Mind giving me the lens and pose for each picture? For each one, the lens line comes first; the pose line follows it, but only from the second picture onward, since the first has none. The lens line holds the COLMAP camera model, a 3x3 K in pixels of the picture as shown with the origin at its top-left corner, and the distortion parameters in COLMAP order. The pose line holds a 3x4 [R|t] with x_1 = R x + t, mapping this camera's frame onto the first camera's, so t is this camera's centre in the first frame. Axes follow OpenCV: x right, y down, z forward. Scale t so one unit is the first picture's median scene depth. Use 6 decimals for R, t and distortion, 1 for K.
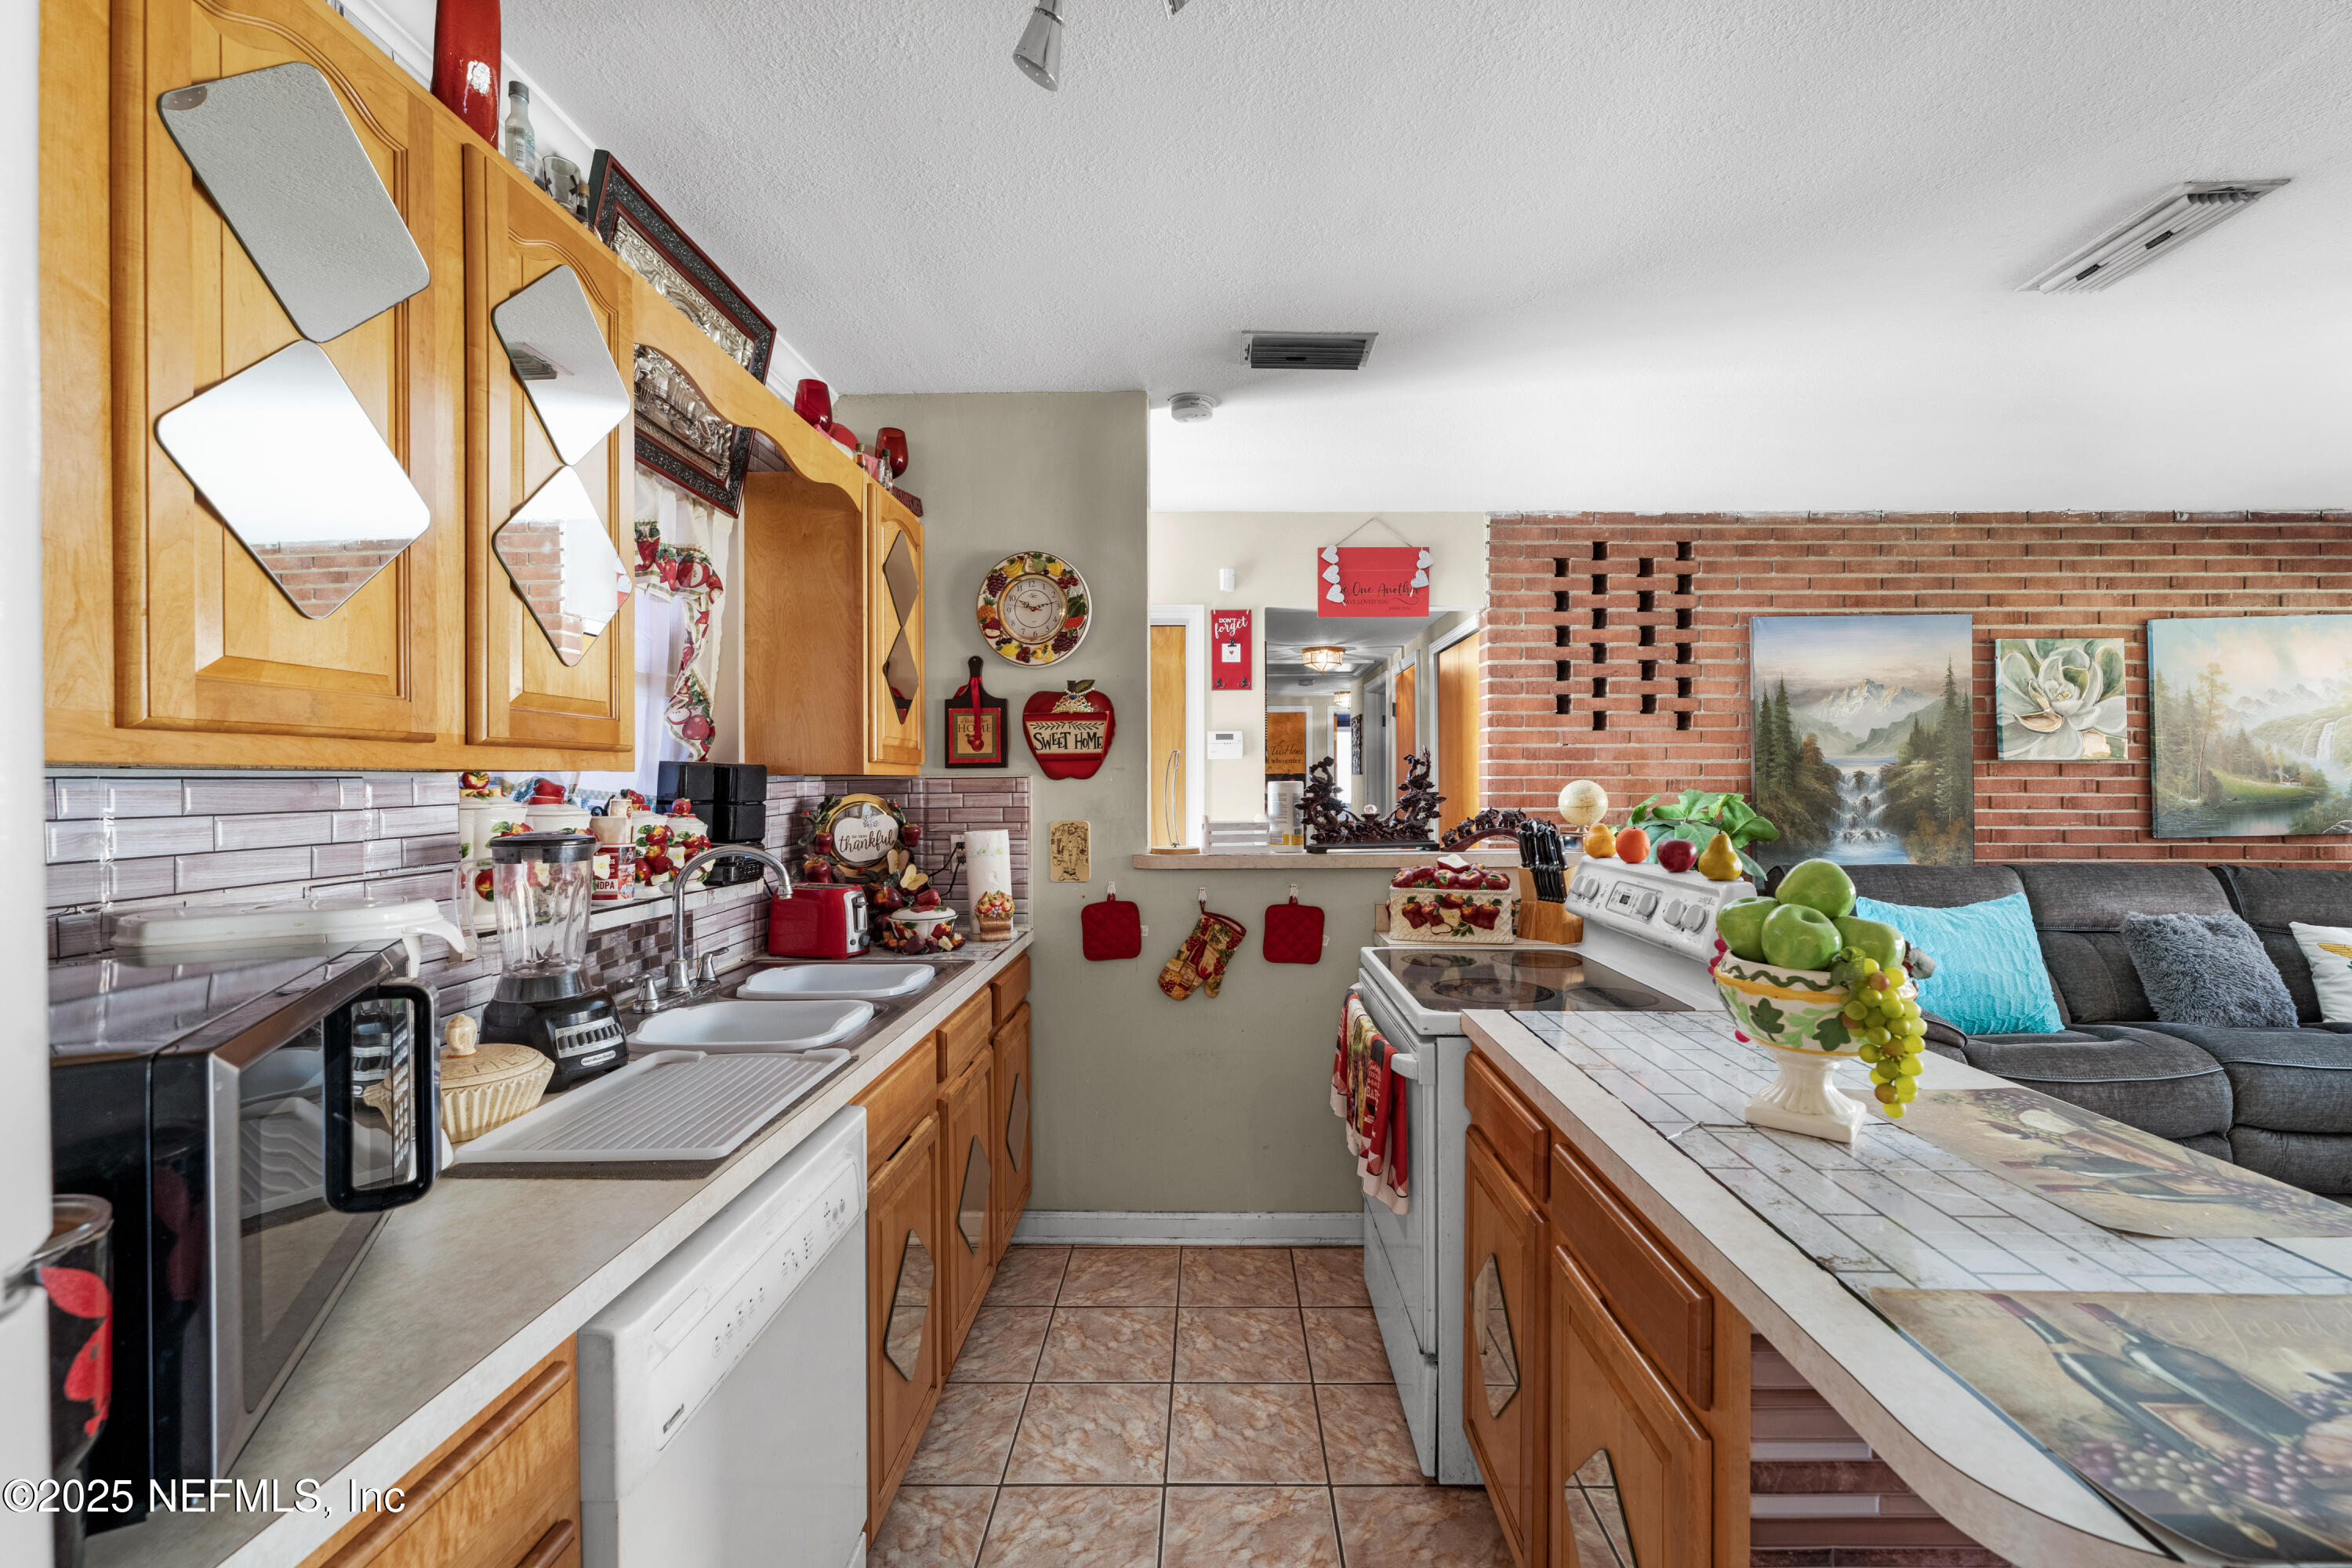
lens RADIAL K [[959.2, 0, 1208.3], [0, 959.2, 785.6], [0, 0, 1]] dist [-0.013249, 0.006376]
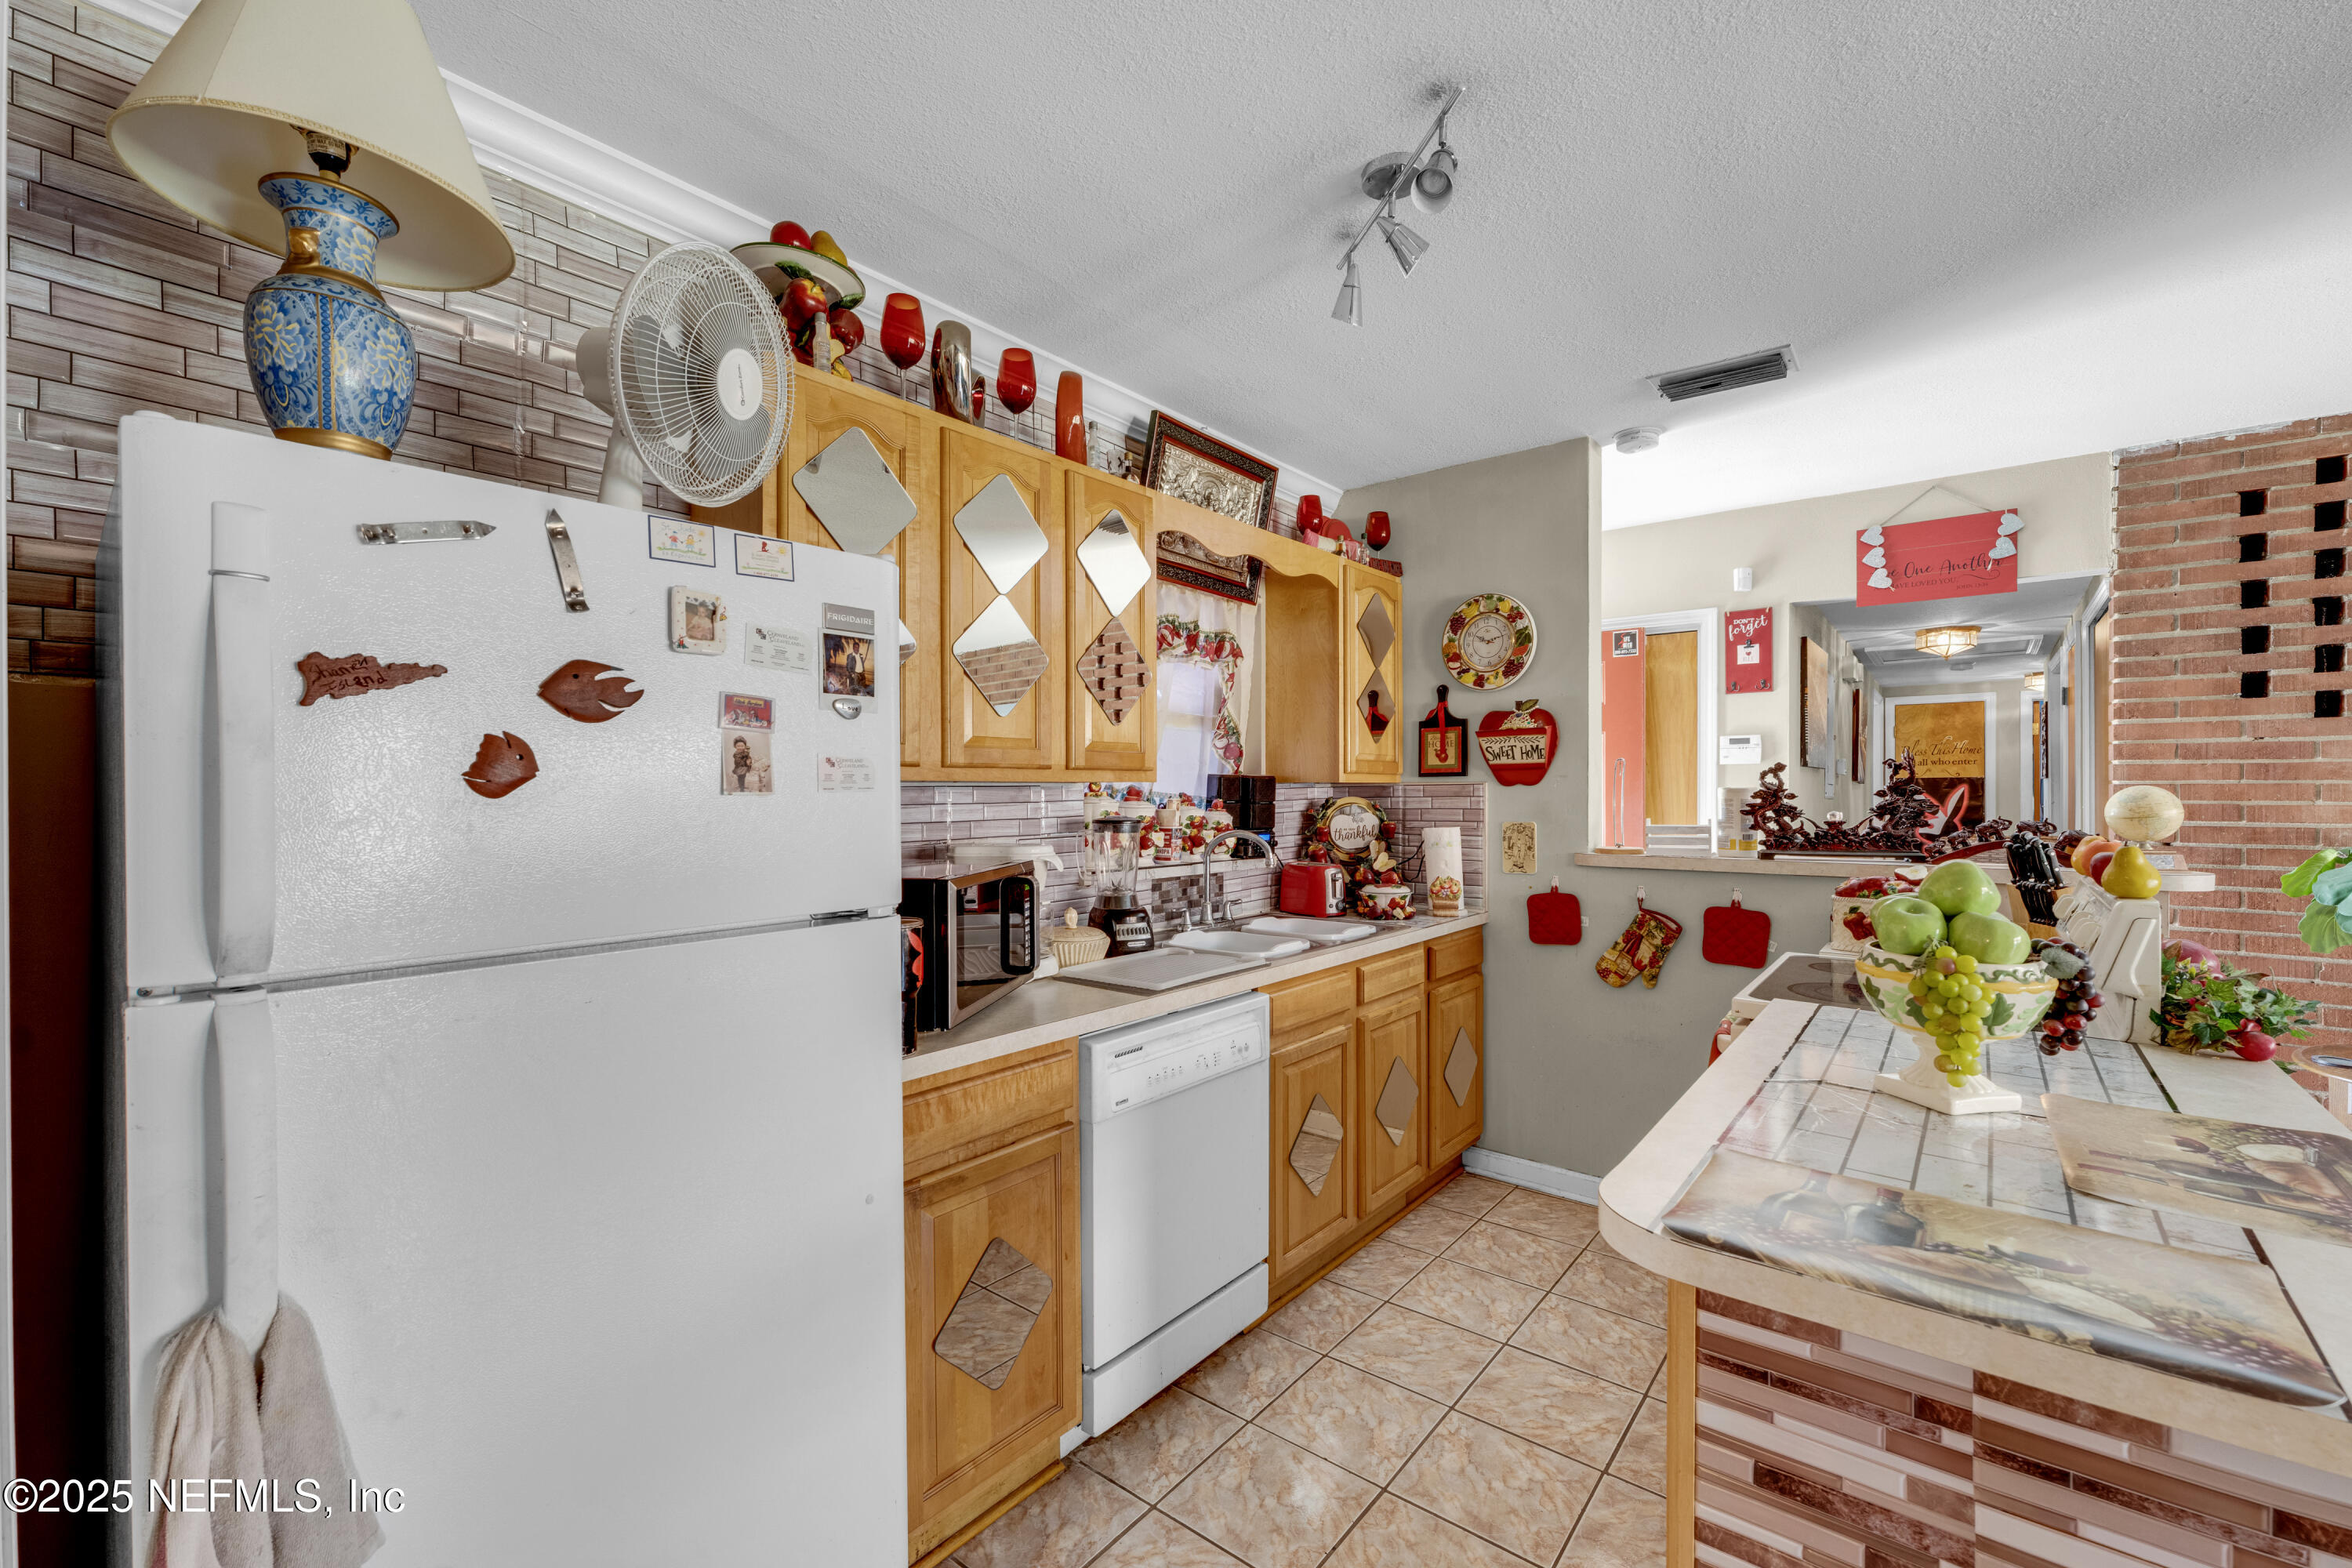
lens RADIAL K [[958.3, 0, 1174.2], [0, 958.3, 800.1], [0, 0, 1]] dist [-0.001236, 0.000194]
pose [[0.779443, 0.008267, -0.626419, 0.271648], [-0.002397, 0.999945, 0.010214, 0.000110], [0.626469, -0.006460, 0.779420, -0.175997]]
